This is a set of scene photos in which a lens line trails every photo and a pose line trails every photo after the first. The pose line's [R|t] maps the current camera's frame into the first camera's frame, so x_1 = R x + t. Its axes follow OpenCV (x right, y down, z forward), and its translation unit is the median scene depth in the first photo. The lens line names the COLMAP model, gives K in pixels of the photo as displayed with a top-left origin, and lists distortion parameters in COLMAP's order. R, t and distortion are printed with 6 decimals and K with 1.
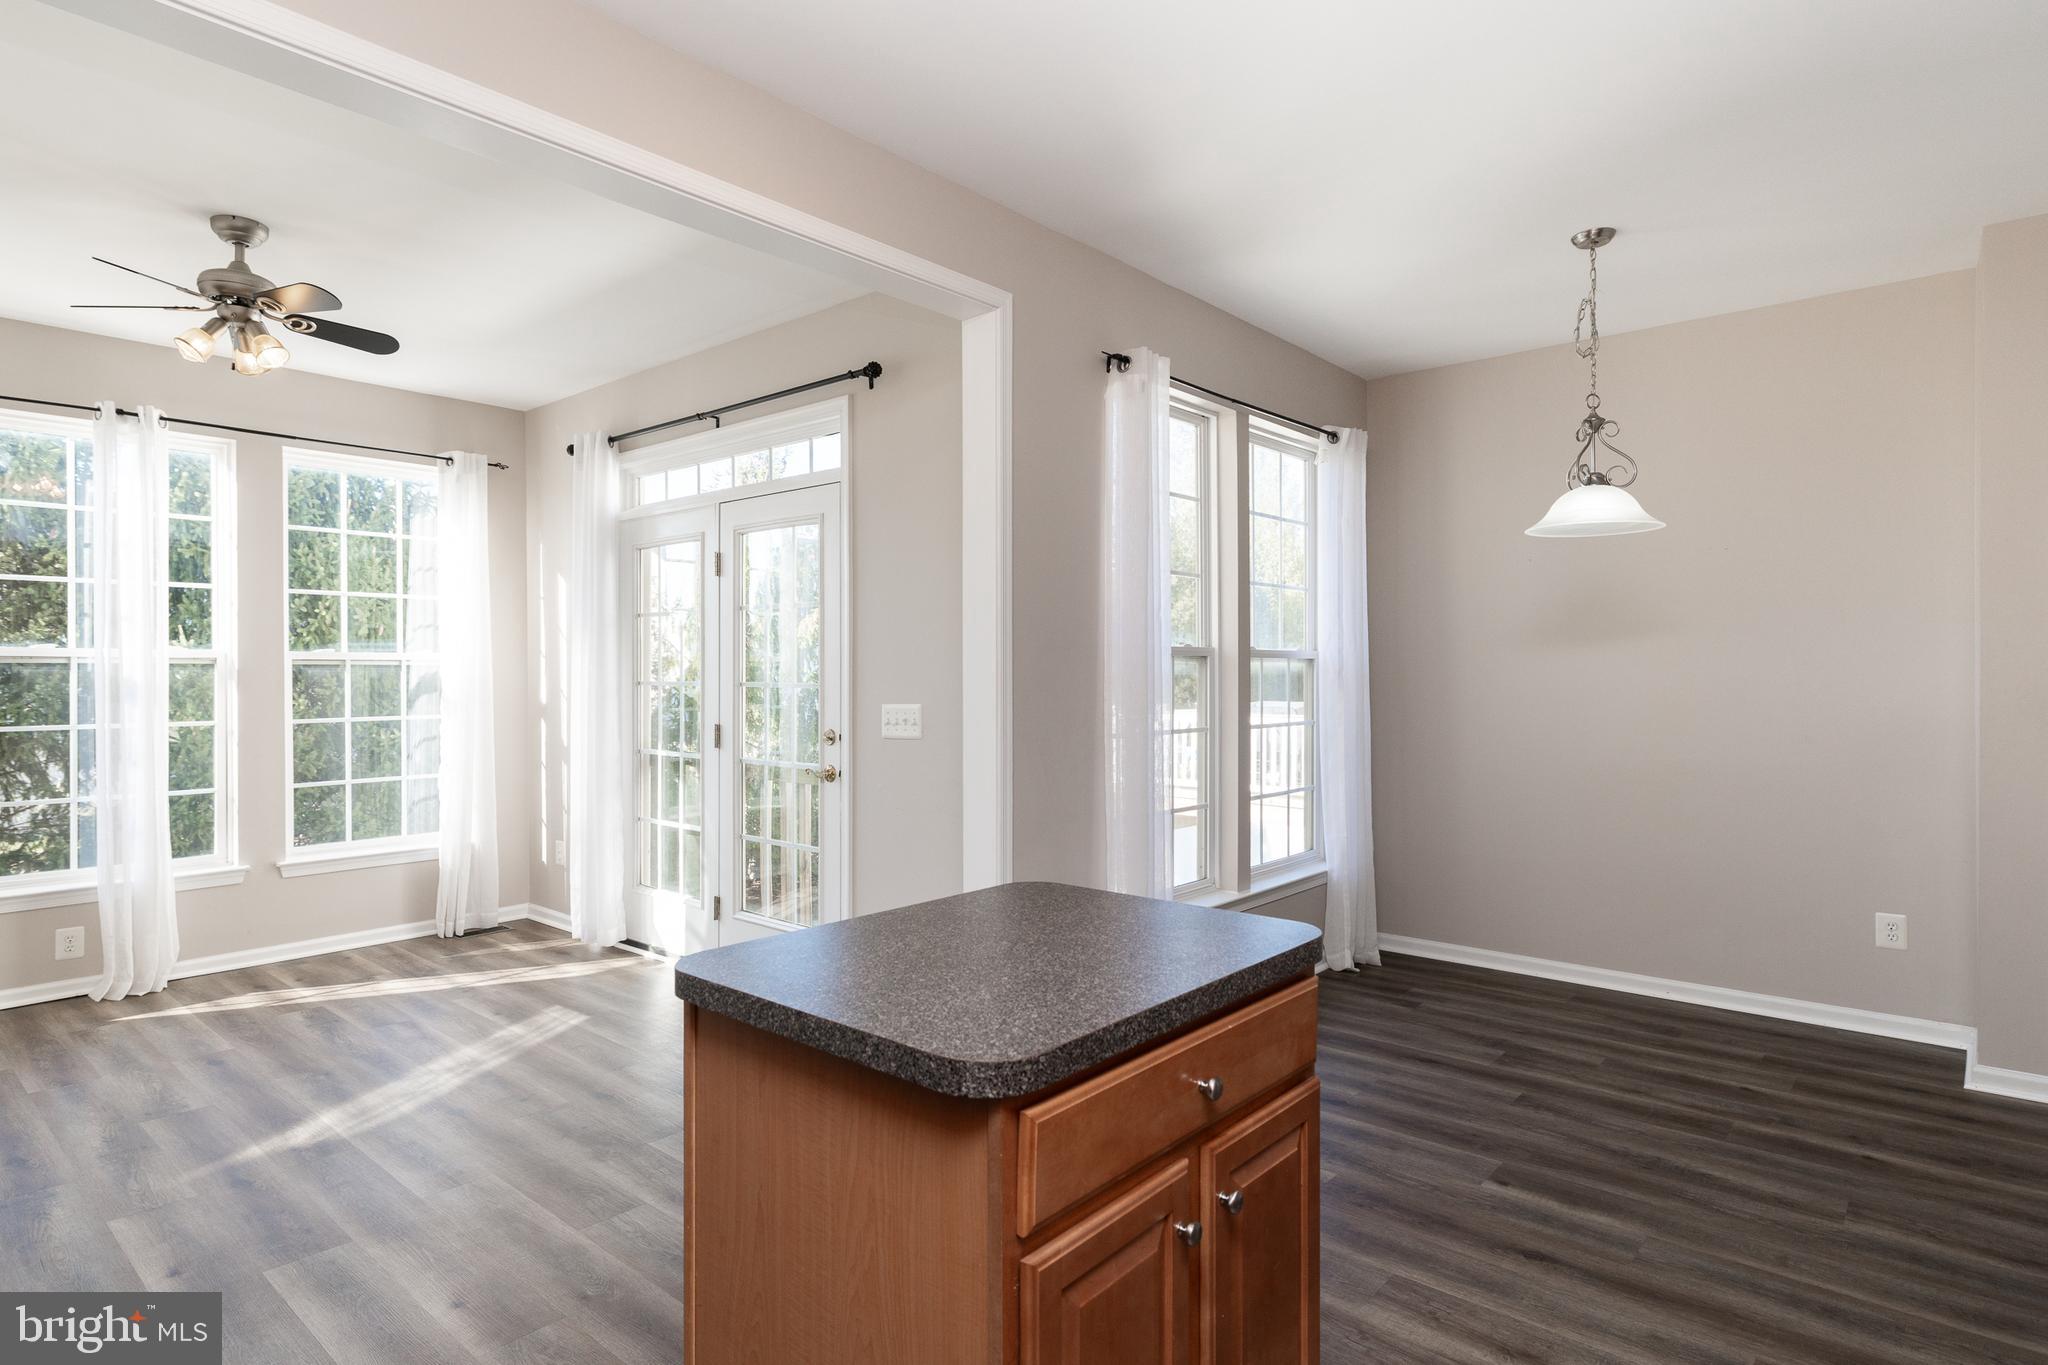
lens RADIAL K [[1081.8, 0, 1027.8], [0, 1081.8, 678.0], [0, 0, 1]] dist [-0.005052, -0.002916]
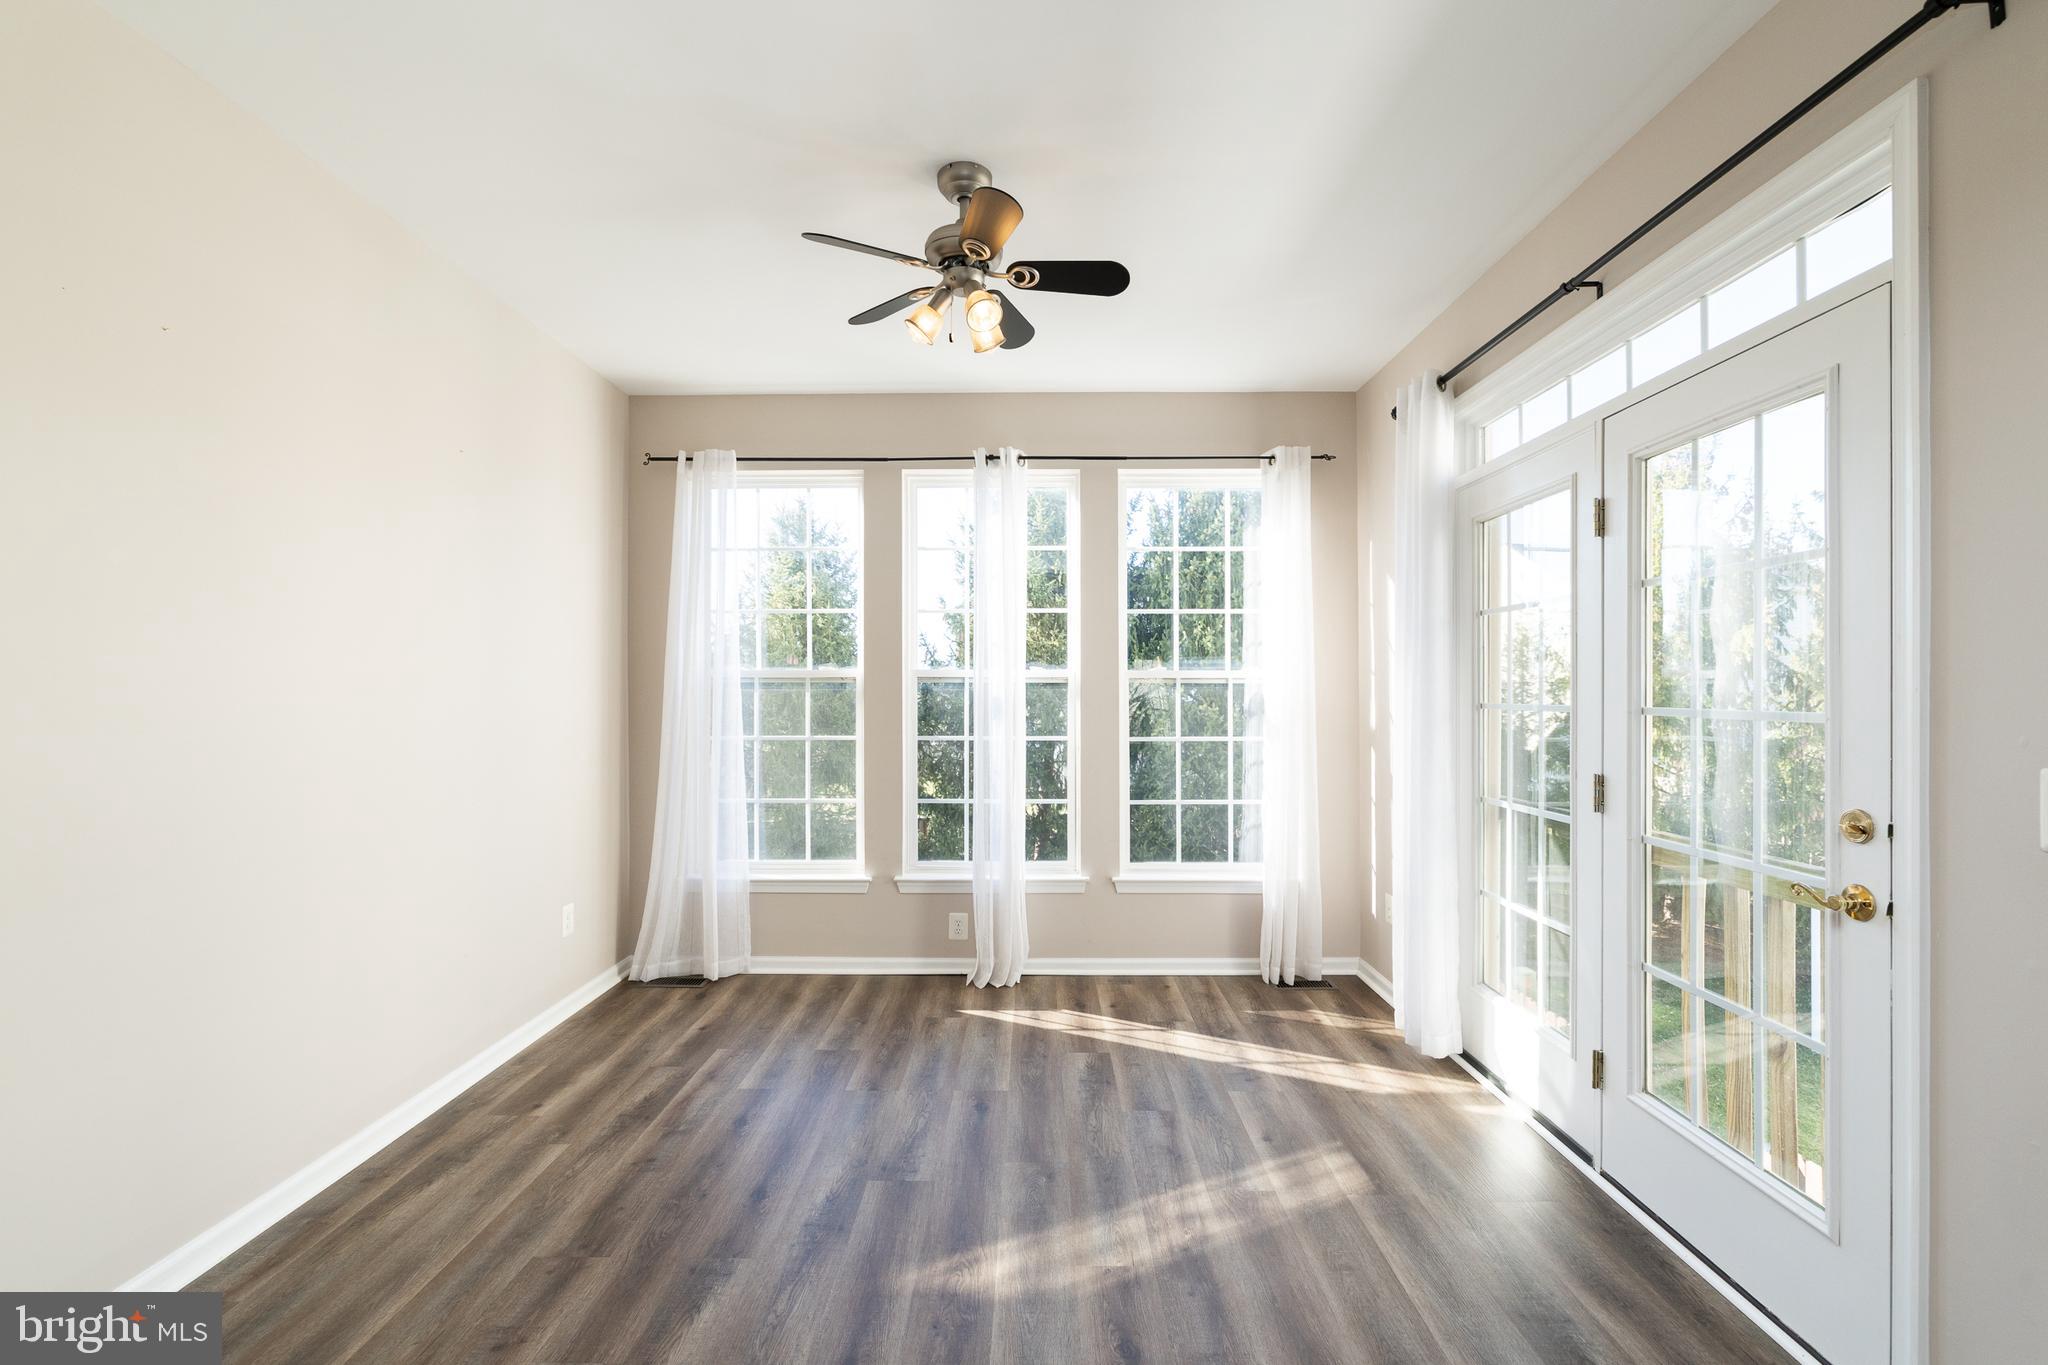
lens RADIAL K [[890.2, 0, 1033.0], [0, 890.2, 690.2], [0, 0, 1]] dist [0.000786, 0.001803]
pose [[0.644842, -0.000222, -0.764316, -0.103047], [-0.005096, 0.999976, -0.004590, -0.001912], [0.764299, 0.006855, 0.644826, 0.412131]]
